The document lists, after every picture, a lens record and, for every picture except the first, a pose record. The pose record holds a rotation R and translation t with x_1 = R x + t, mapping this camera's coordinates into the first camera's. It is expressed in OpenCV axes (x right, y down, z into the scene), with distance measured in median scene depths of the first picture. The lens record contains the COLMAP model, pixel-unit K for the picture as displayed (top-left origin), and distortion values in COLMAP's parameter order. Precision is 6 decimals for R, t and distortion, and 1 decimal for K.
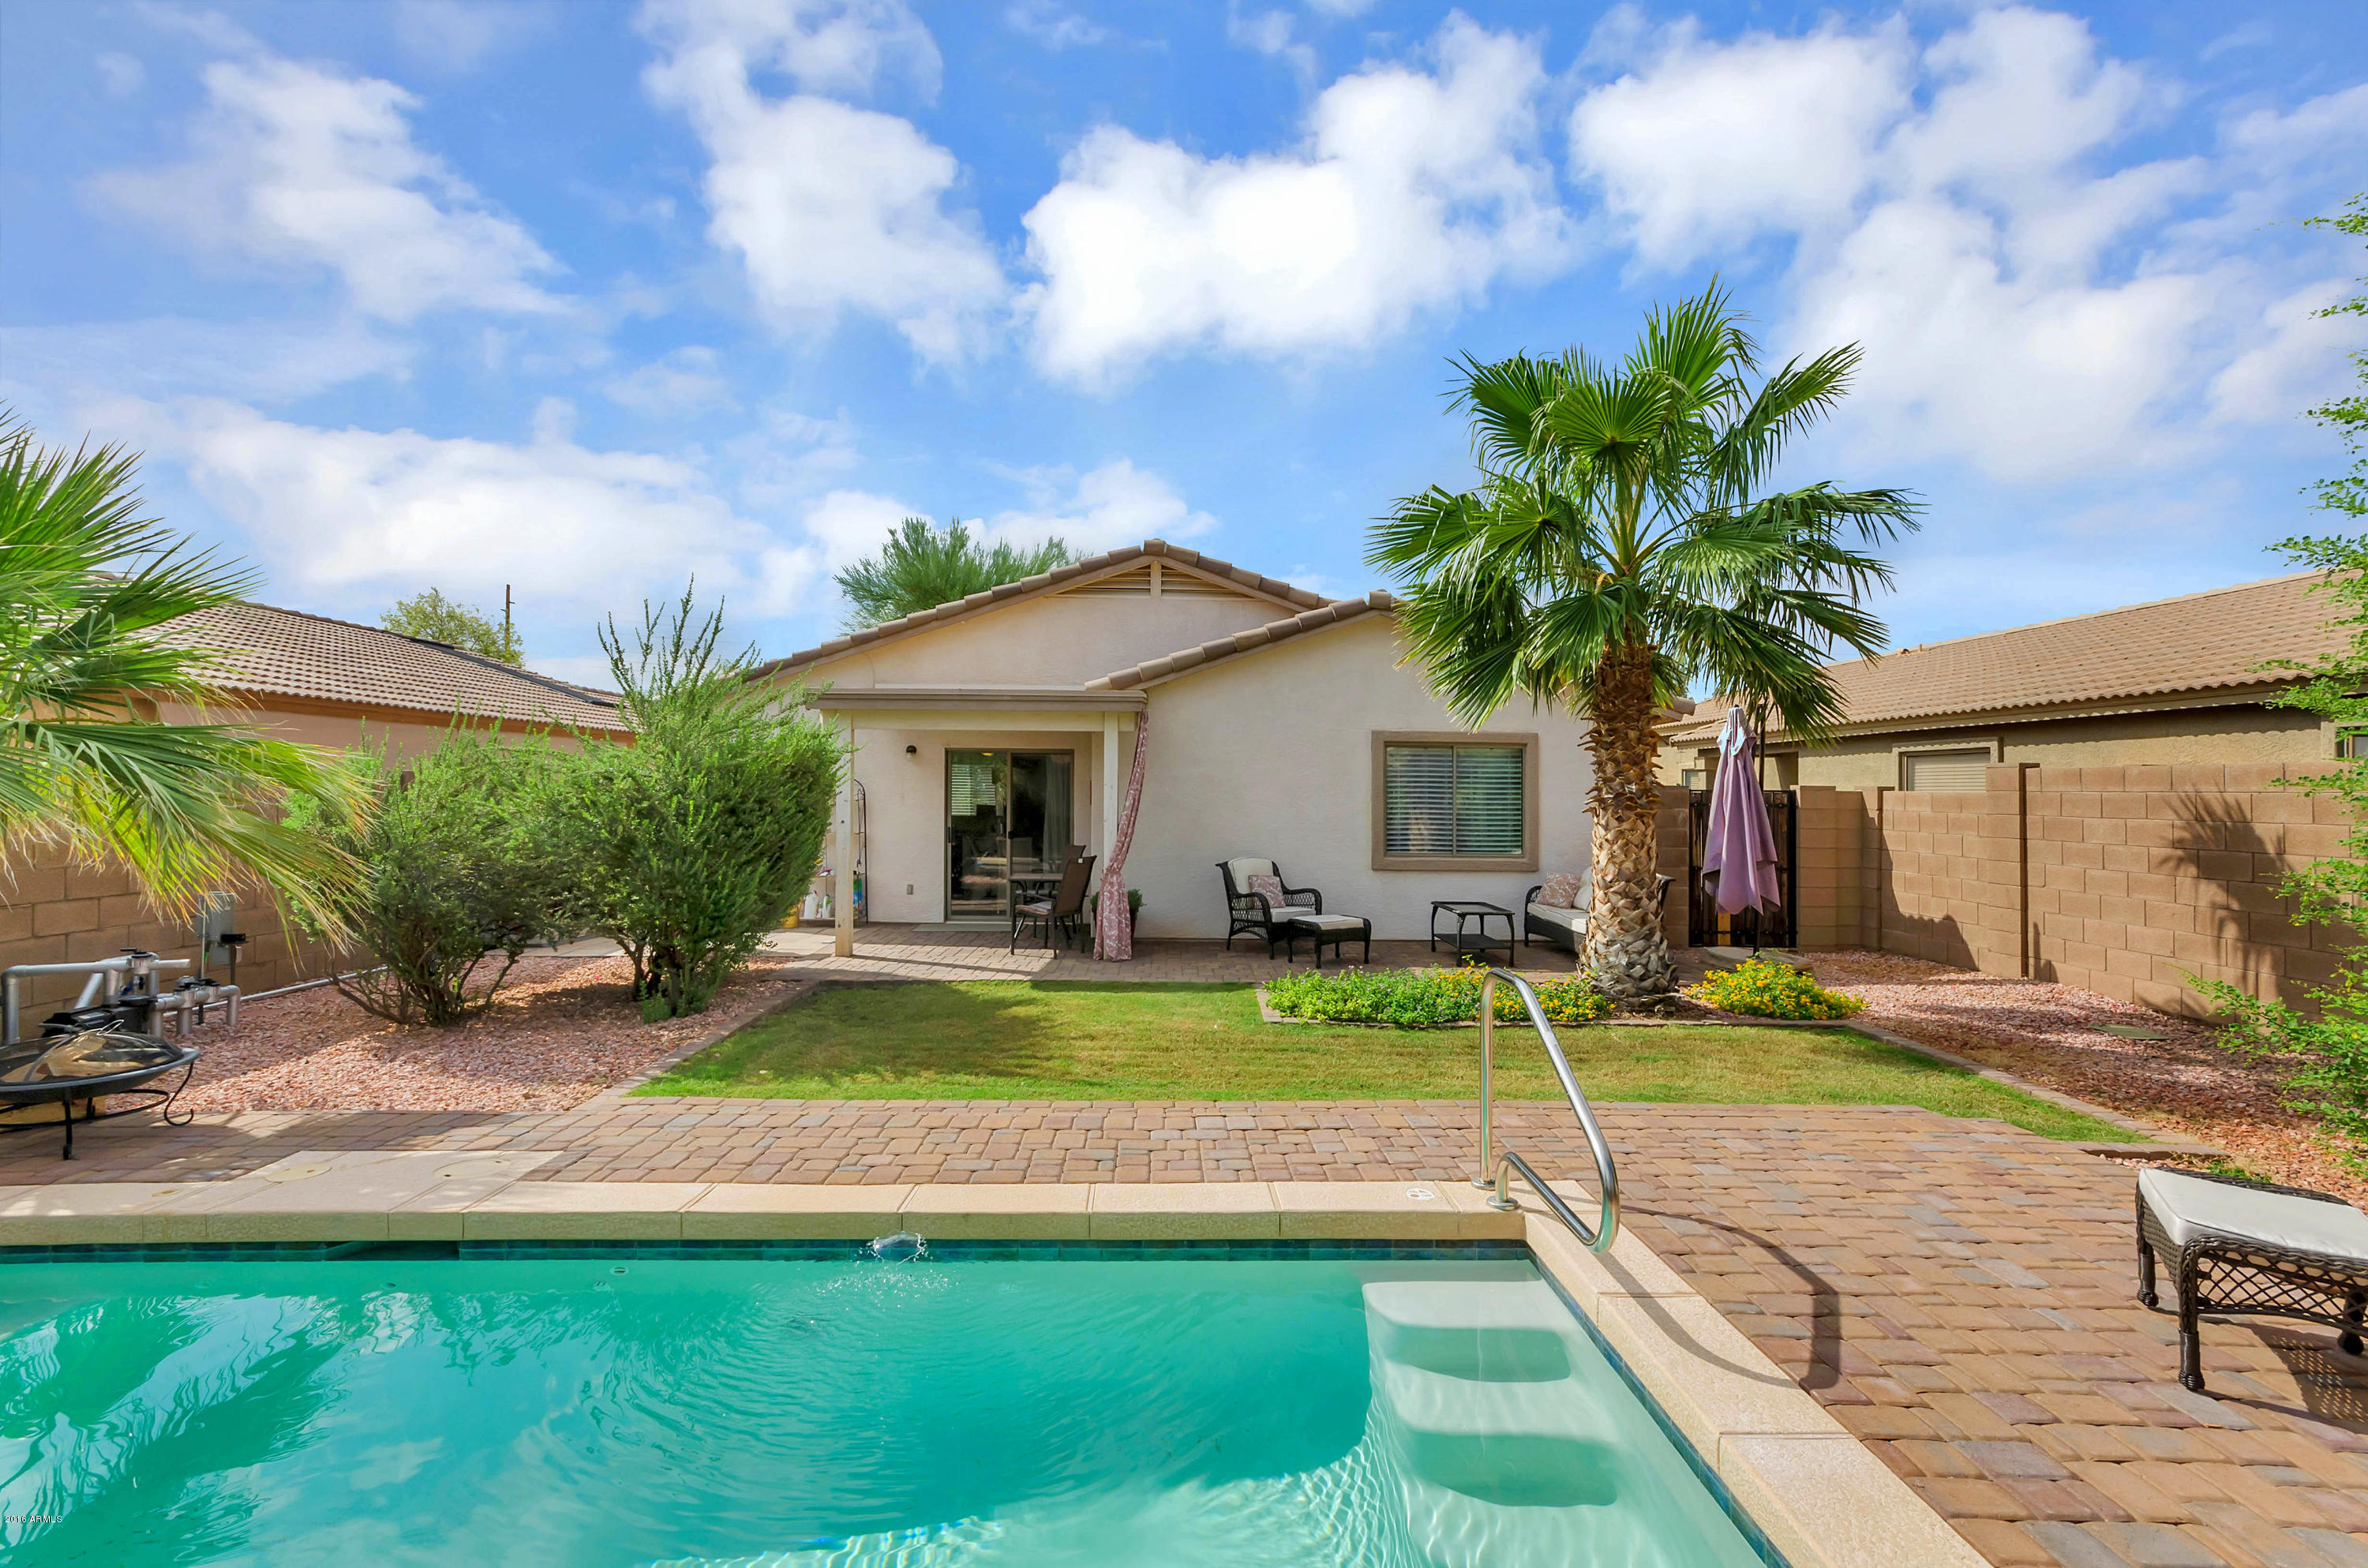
lens RADIAL K [[1099.7, 0, 1184.0], [0, 1099.7, 784.0], [0, 0, 1]] dist [-0.033484, 0.025232]
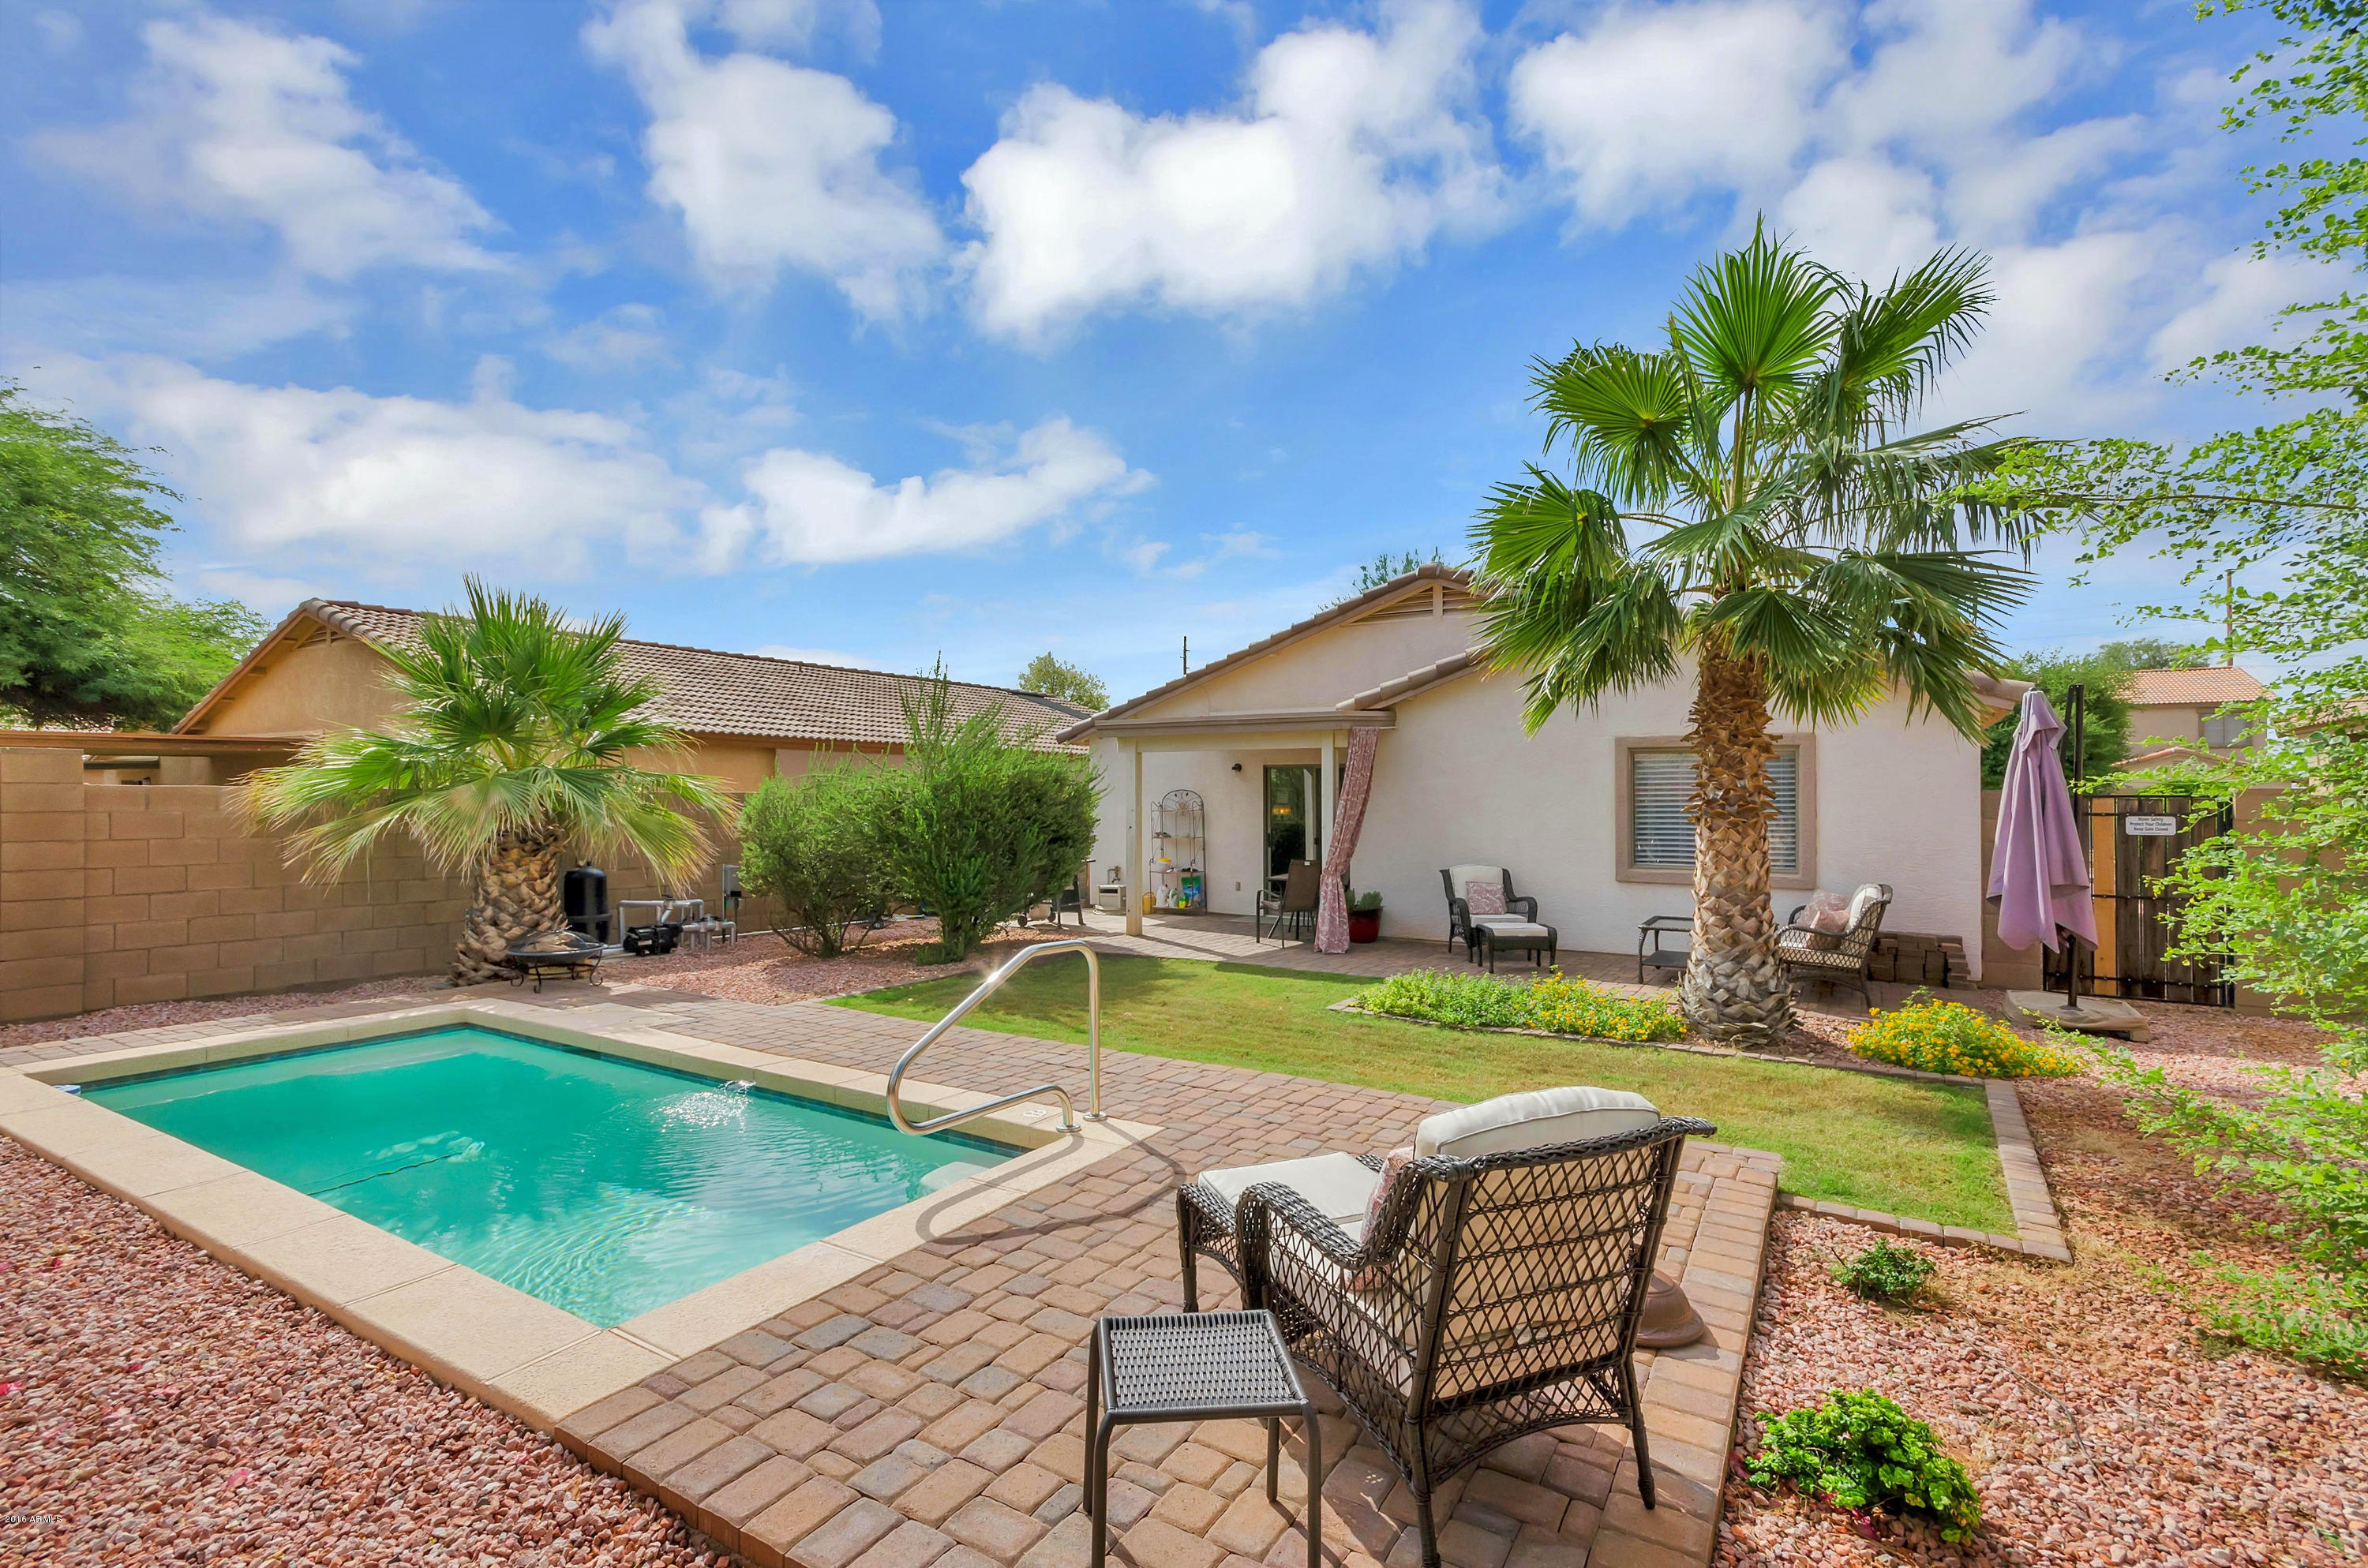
lens RADIAL K [[1056.5, 0, 1187.7], [0, 1056.5, 806.5], [0, 0, 1]] dist [-0.018468, 0.000152]
pose [[0.842241, -0.004510, -0.539082, 0.506078], [0.009608, 0.999932, 0.006645, 0.003991], [0.539015, -0.010776, 0.842227, 0.026522]]
